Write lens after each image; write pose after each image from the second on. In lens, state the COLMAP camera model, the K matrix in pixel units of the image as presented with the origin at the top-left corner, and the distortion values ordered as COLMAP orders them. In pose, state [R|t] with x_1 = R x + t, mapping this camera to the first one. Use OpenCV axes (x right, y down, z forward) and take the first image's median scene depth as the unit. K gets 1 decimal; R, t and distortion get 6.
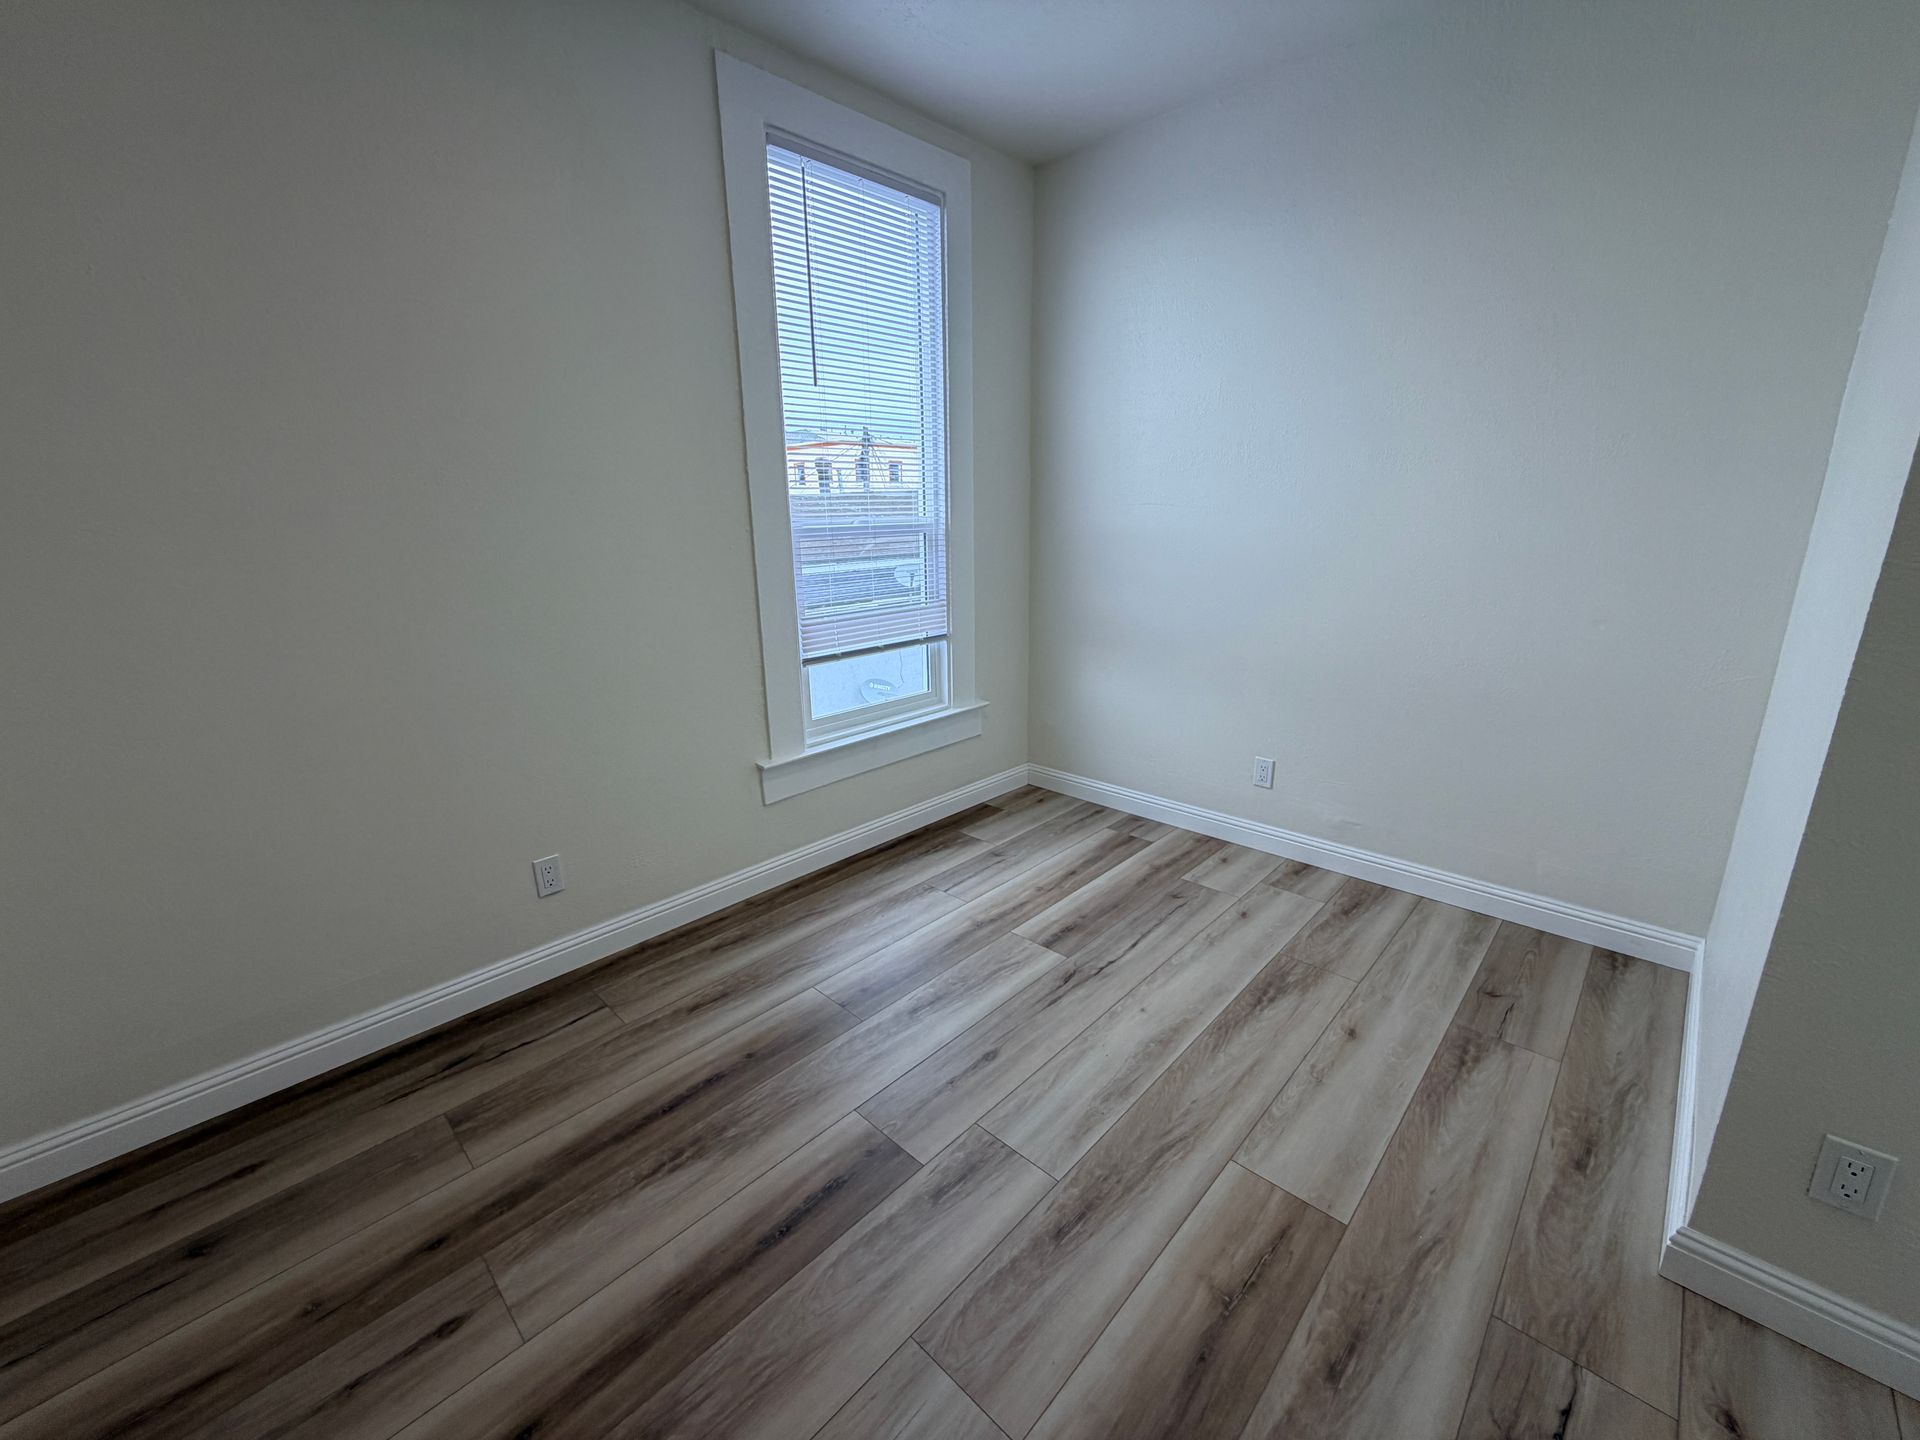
lens RADIAL K [[764.9, 0, 951.1], [0, 764.9, 718.2], [0, 0, 1]] dist [0.000175, 0.000124]
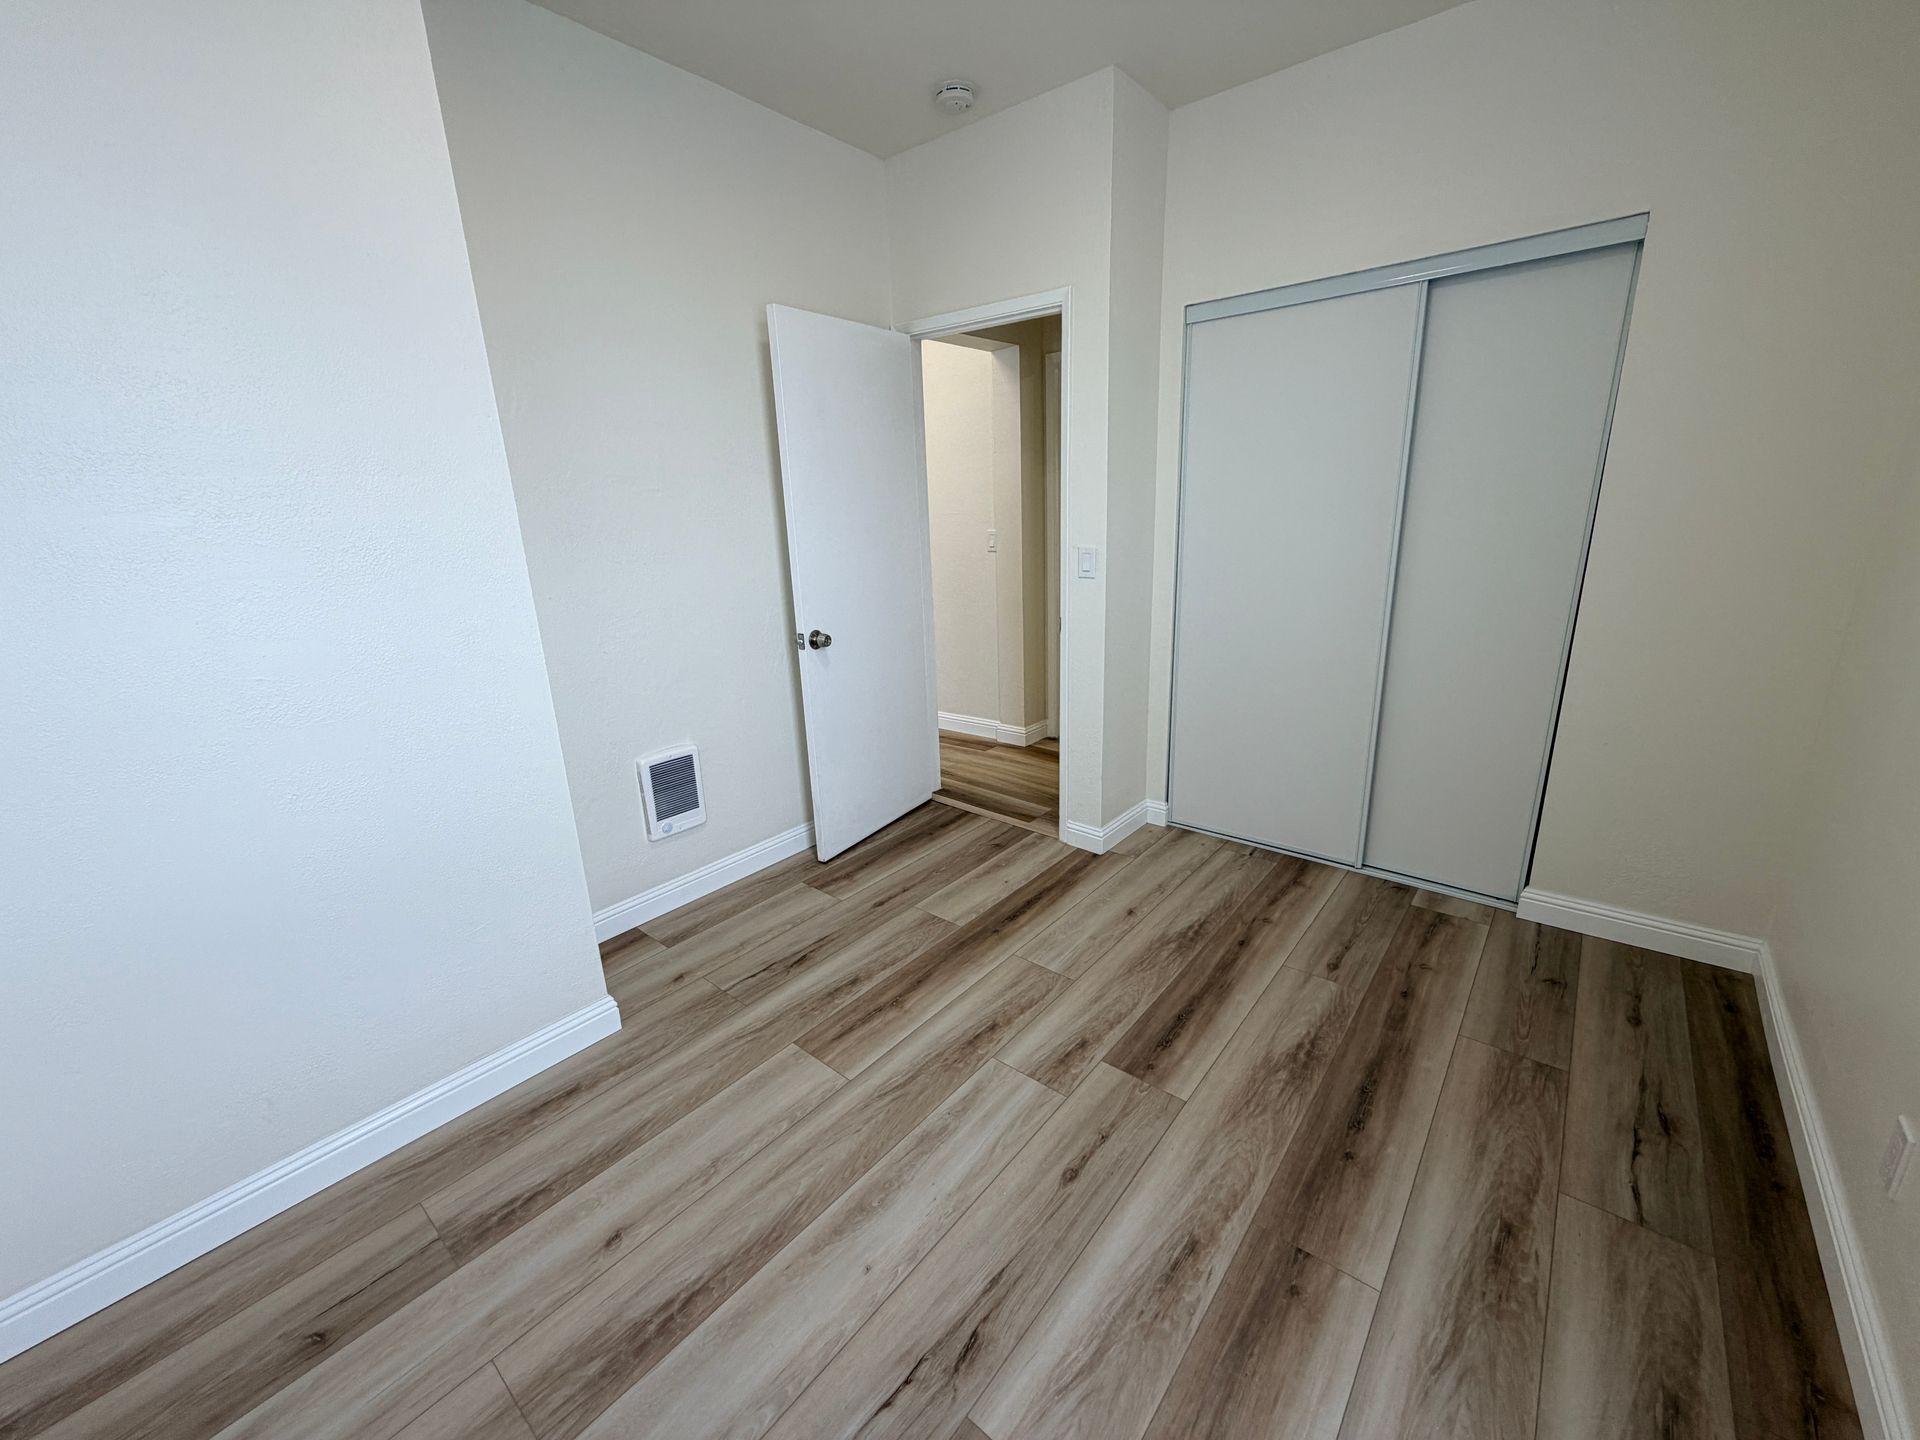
lens RADIAL K [[767.4, 0, 953.5], [0, 767.4, 720.5], [0, 0, 1]] dist [-0.000650, -0.000183]
pose [[-0.995938, 0.073144, -0.052507, 0.193451], [0.035914, 0.857473, 0.513274, -0.448695], [0.082566, 0.509304, -0.856617, 1.505214]]
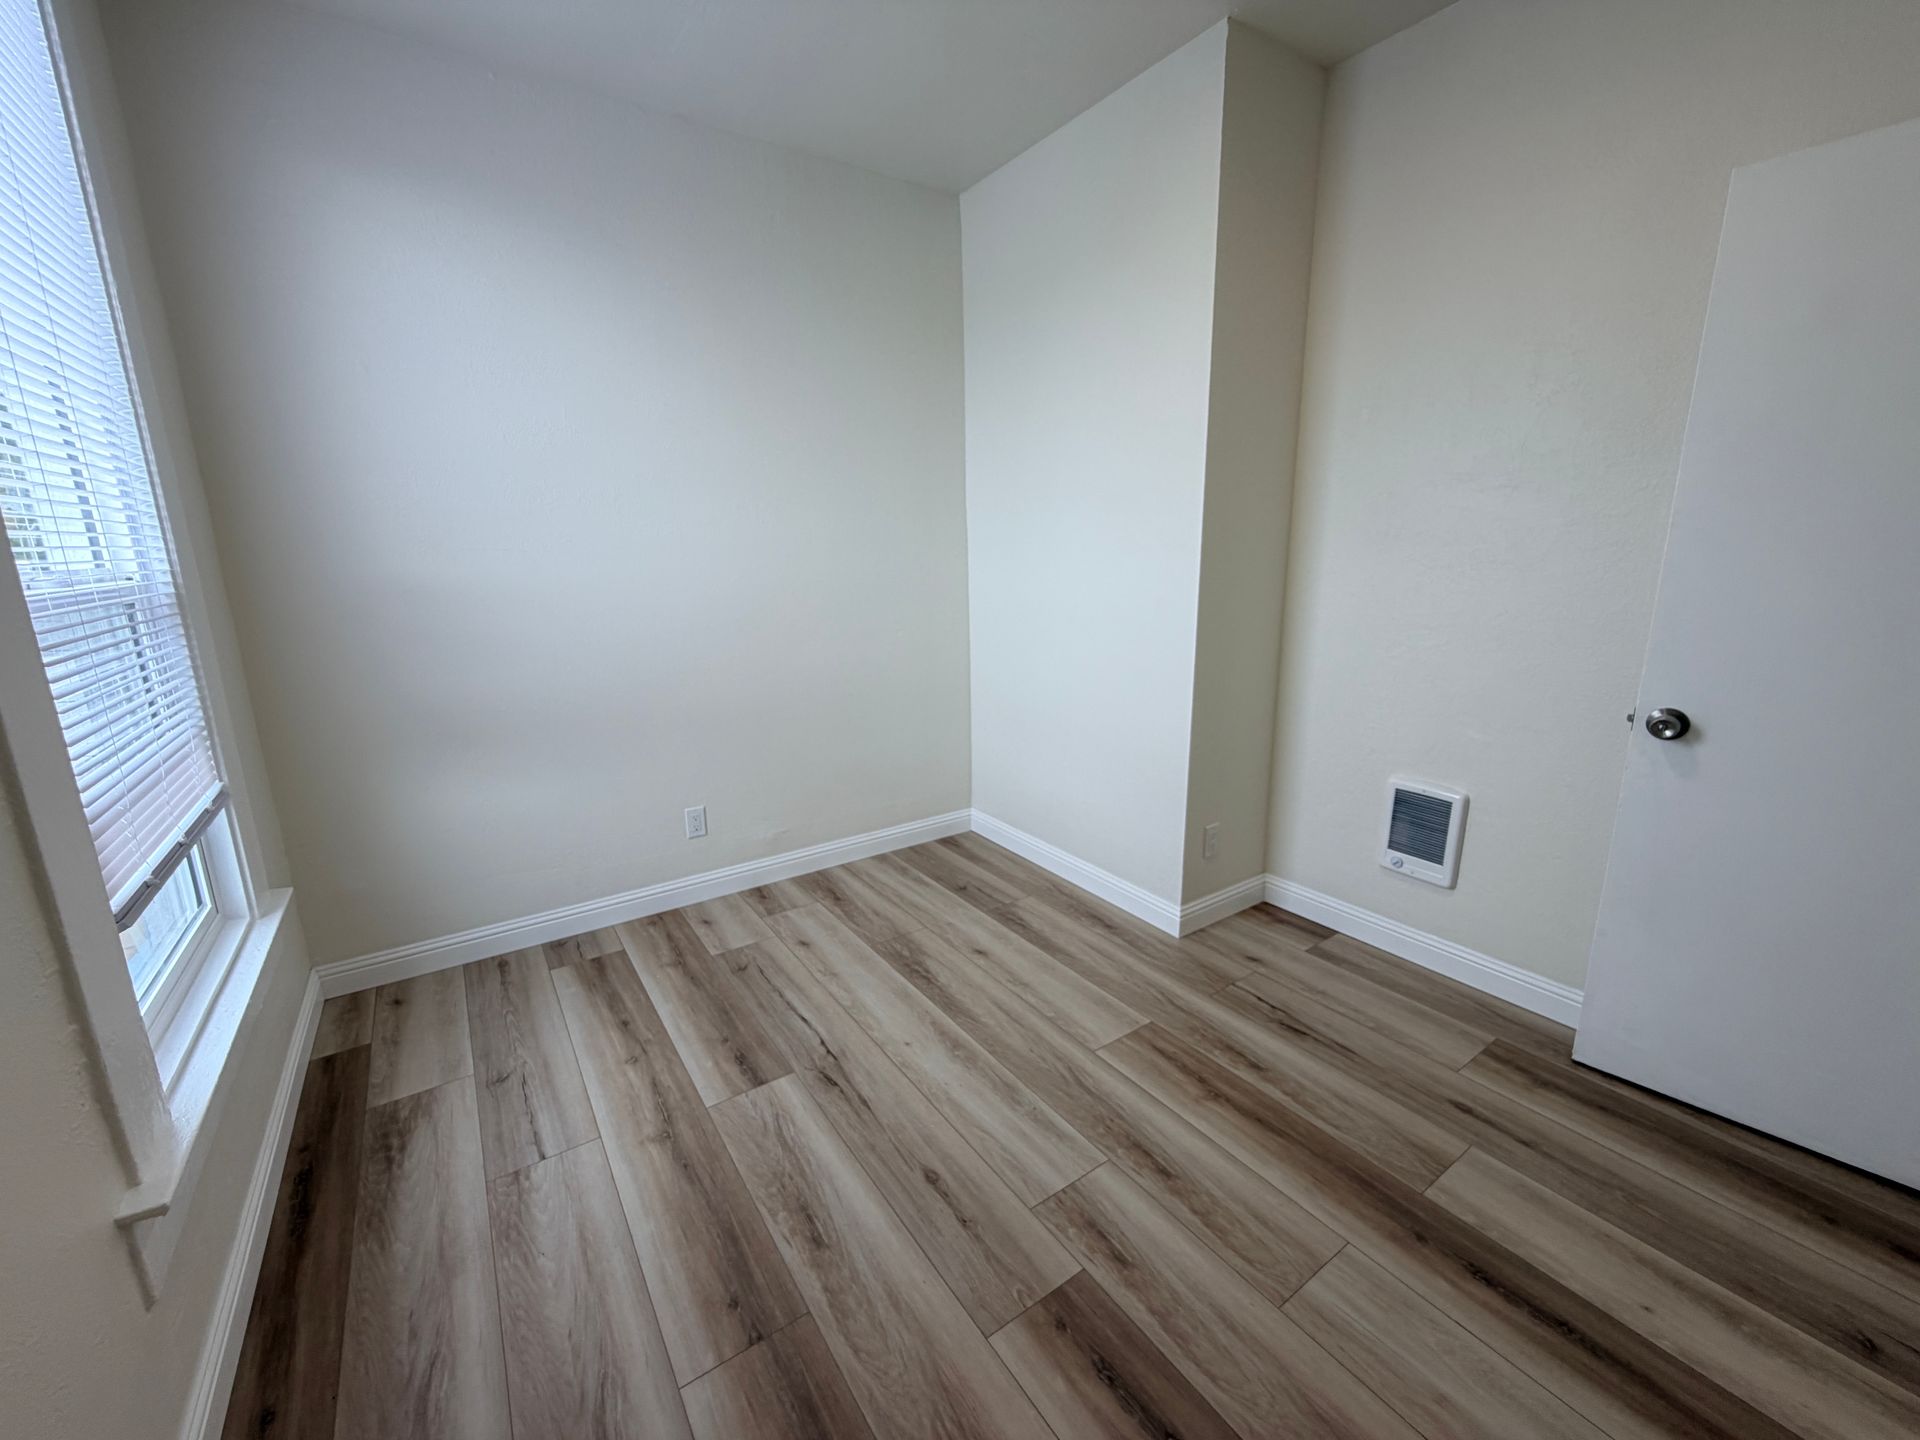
lens RADIAL K [[764.9, 0, 951.1], [0, 764.9, 718.2], [0, 0, 1]] dist [0.000175, 0.000124]
pose [[0.207958, -0.200628, 0.957341, -0.687263], [0.262086, 0.954379, 0.143075, -0.175804], [-0.942372, 0.221152, 0.251052, 0.666012]]
